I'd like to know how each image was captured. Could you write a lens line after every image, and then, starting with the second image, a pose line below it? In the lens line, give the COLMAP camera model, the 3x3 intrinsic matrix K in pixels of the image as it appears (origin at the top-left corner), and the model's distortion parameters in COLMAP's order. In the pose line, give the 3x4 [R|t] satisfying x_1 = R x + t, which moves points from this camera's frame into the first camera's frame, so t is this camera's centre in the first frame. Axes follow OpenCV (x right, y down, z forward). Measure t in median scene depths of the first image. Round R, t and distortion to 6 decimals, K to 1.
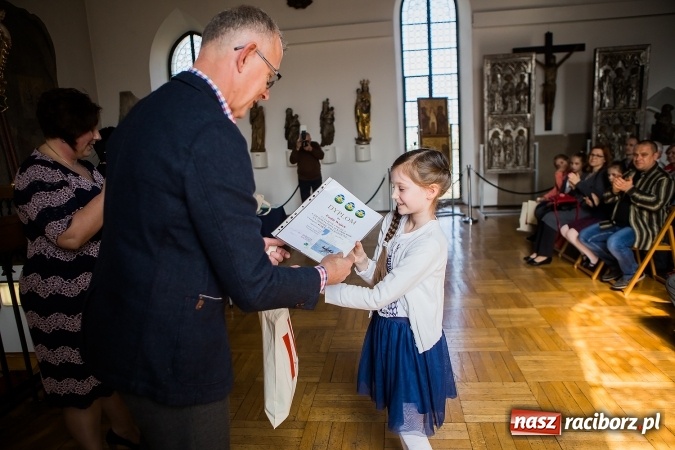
lens RADIAL K [[463.4, 0, 337.5], [0, 463.4, 225.0], [0, 0, 1]] dist [-0.107588, 0.077393]
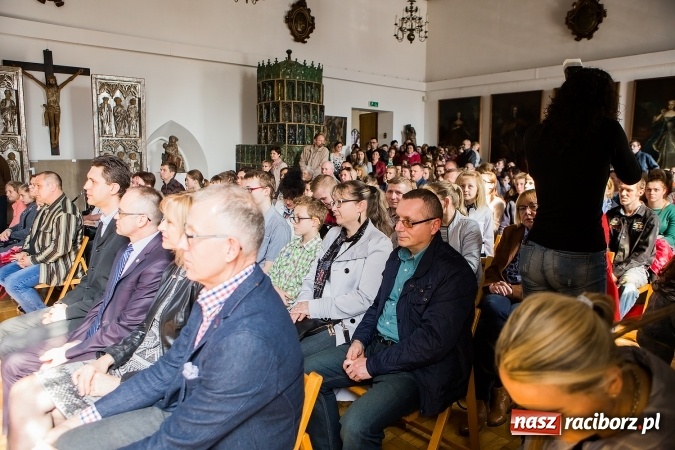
lens RADIAL K [[463.4, 0, 337.5], [0, 463.4, 225.0], [0, 0, 1]] dist [-0.107588, 0.077393]
pose [[0.673812, -0.052253, 0.737053, 0.182122], [0.090876, 0.995784, -0.012482, -0.001831], [-0.733293, 0.075391, 0.675720, -0.039620]]
